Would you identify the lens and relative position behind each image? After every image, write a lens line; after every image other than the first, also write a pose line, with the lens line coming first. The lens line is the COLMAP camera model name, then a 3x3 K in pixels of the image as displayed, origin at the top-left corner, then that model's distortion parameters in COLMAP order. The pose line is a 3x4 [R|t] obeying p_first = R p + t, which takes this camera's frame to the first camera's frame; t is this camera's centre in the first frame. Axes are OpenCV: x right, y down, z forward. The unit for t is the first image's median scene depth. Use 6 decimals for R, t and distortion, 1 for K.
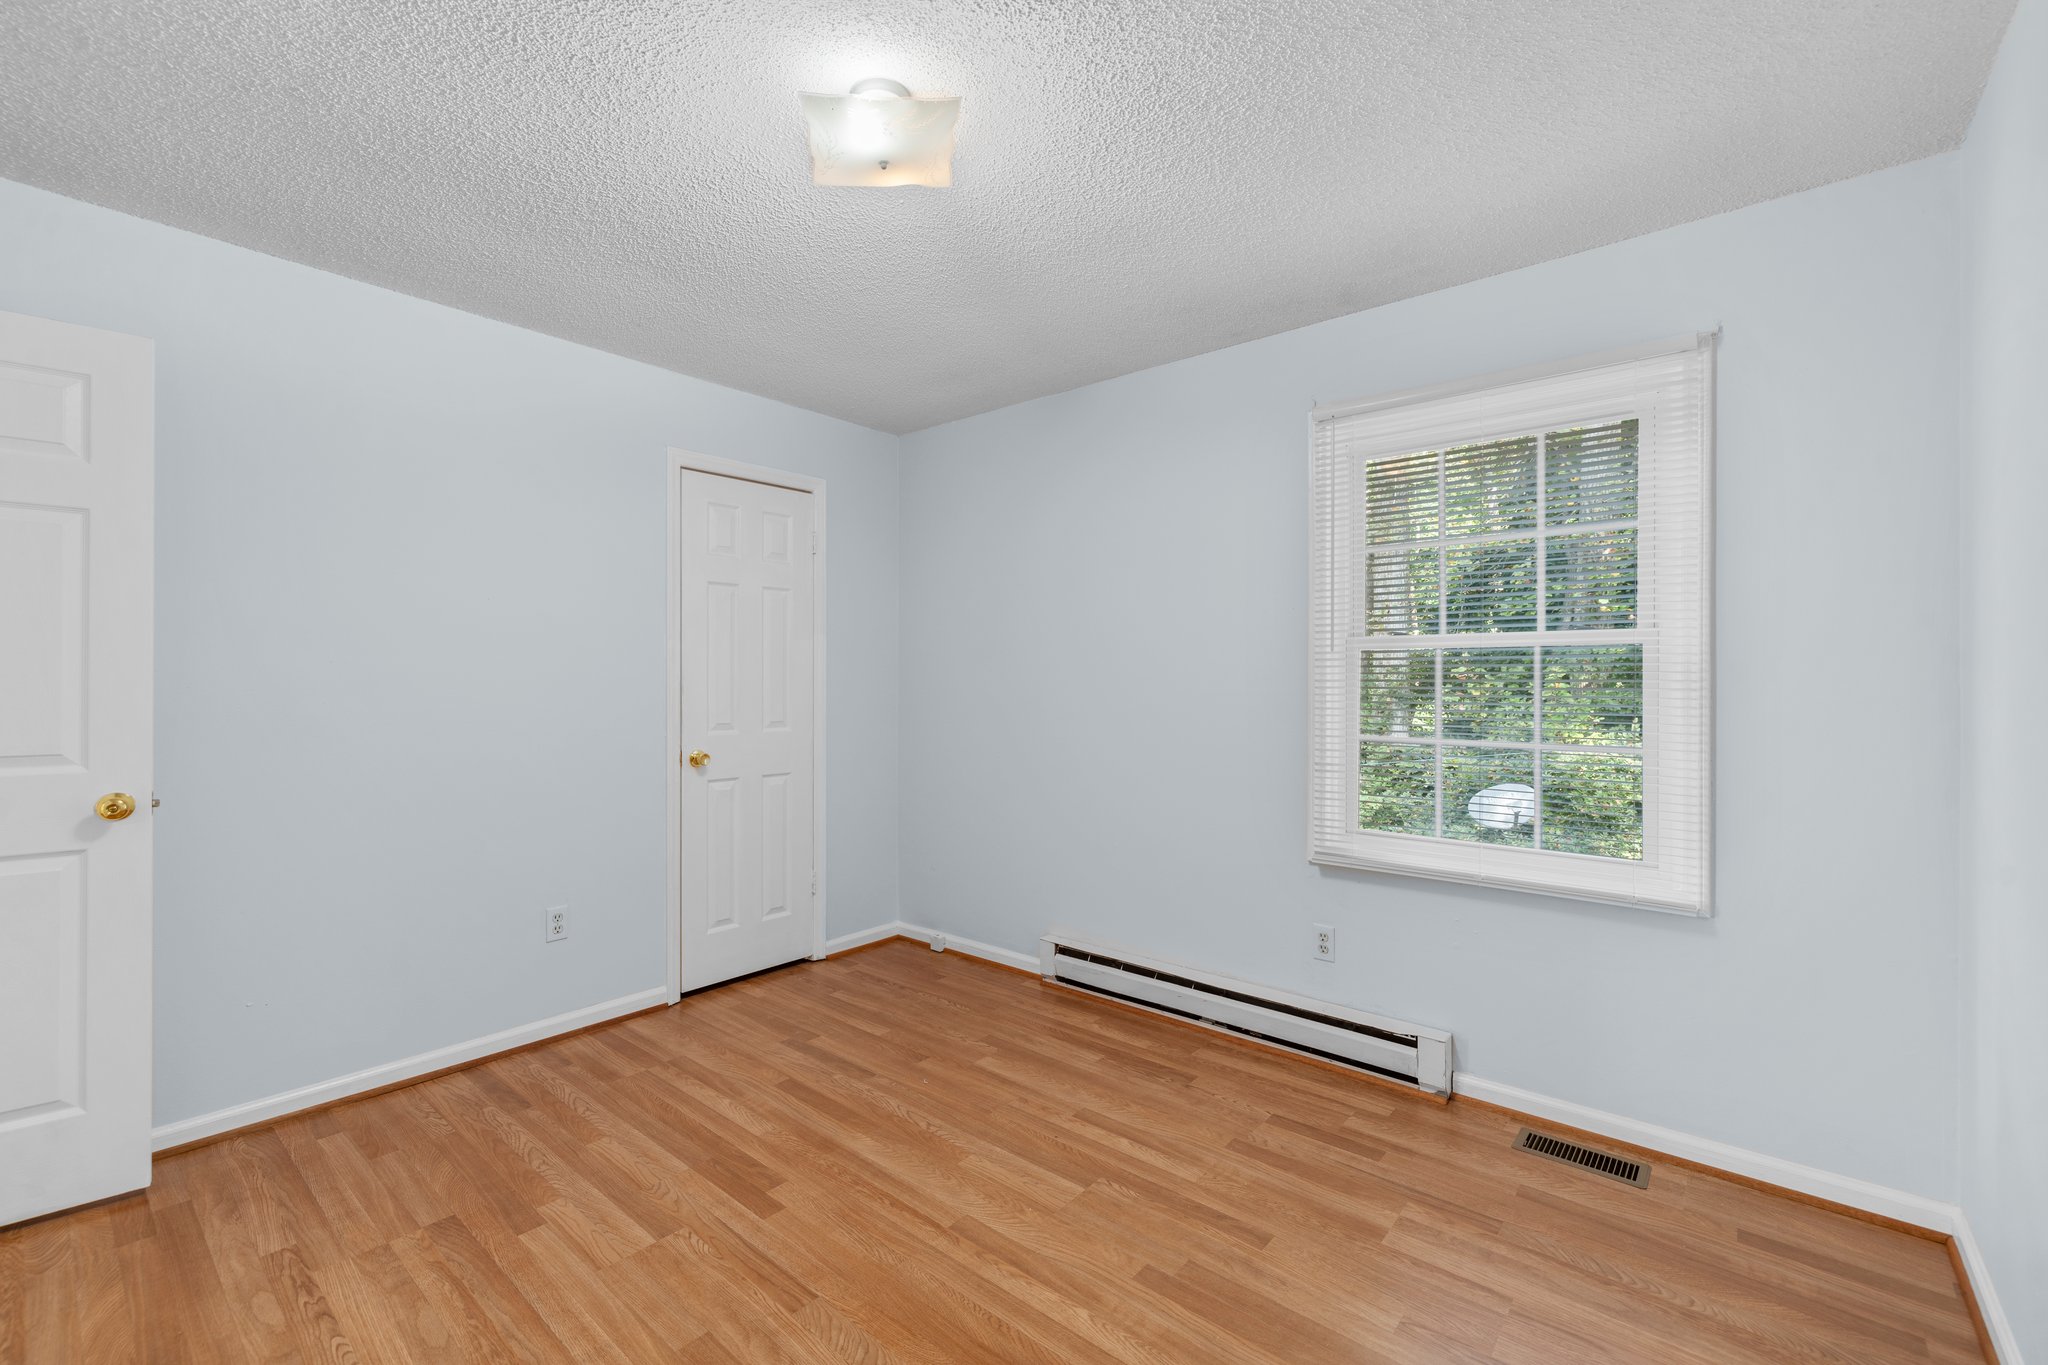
lens RADIAL K [[864.9, 0, 1013.6], [0, 864.9, 681.5], [0, 0, 1]] dist [0.000298, -0.000153]
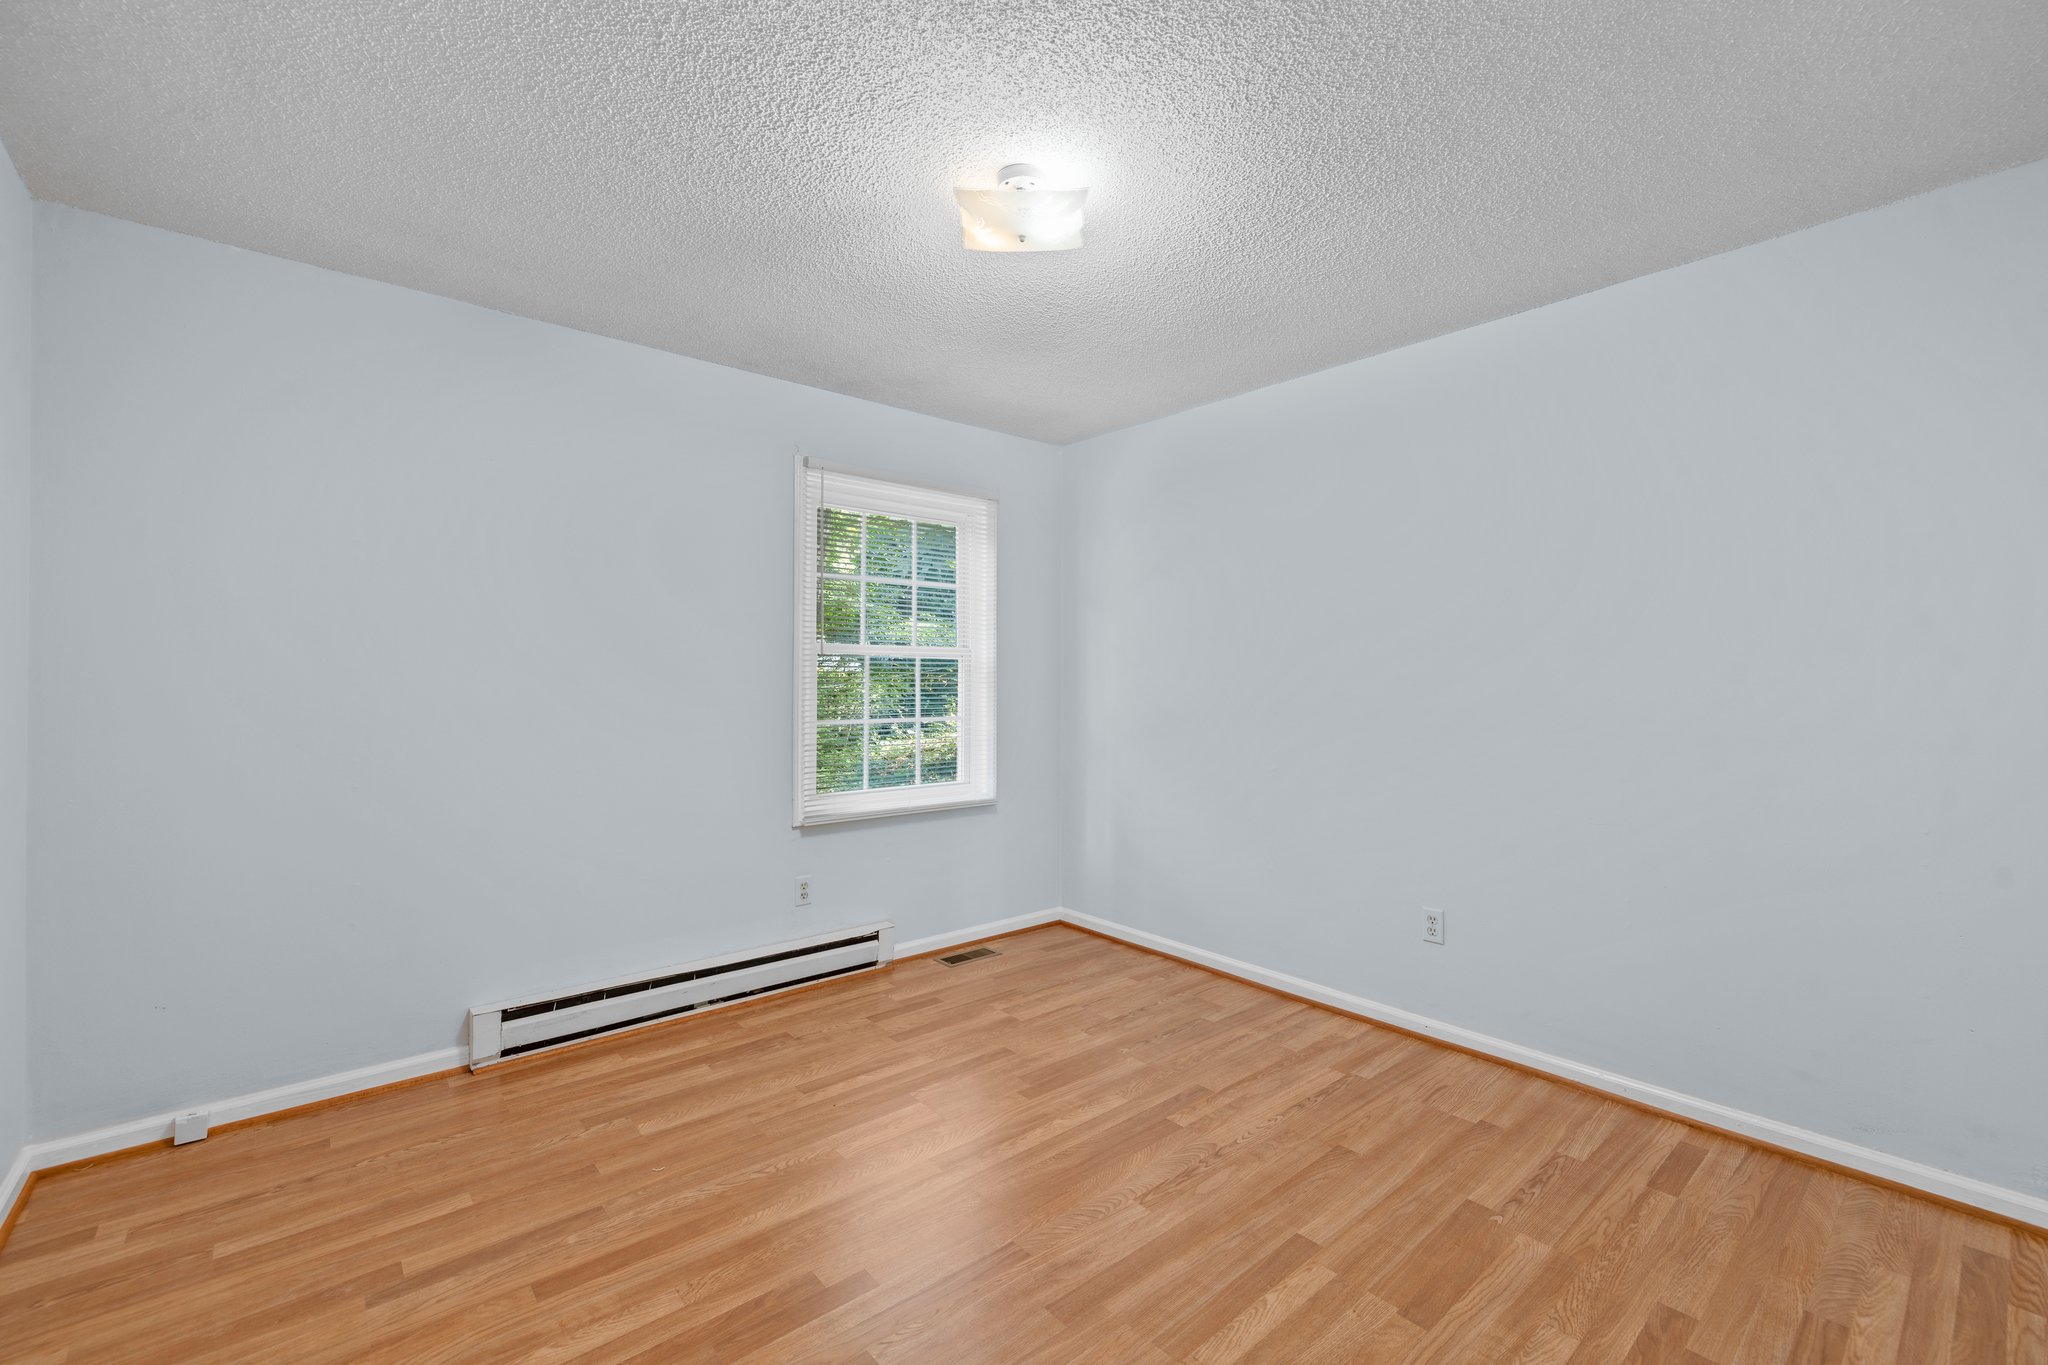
lens RADIAL K [[864.9, 0, 1013.6], [0, 864.9, 681.5], [0, 0, 1]] dist [0.000298, -0.000153]
pose [[0.156174, -0.005508, 0.987714, -0.856696], [-0.003115, 0.999977, 0.006069, -0.004470], [-0.987725, -0.004025, 0.156154, 0.543956]]
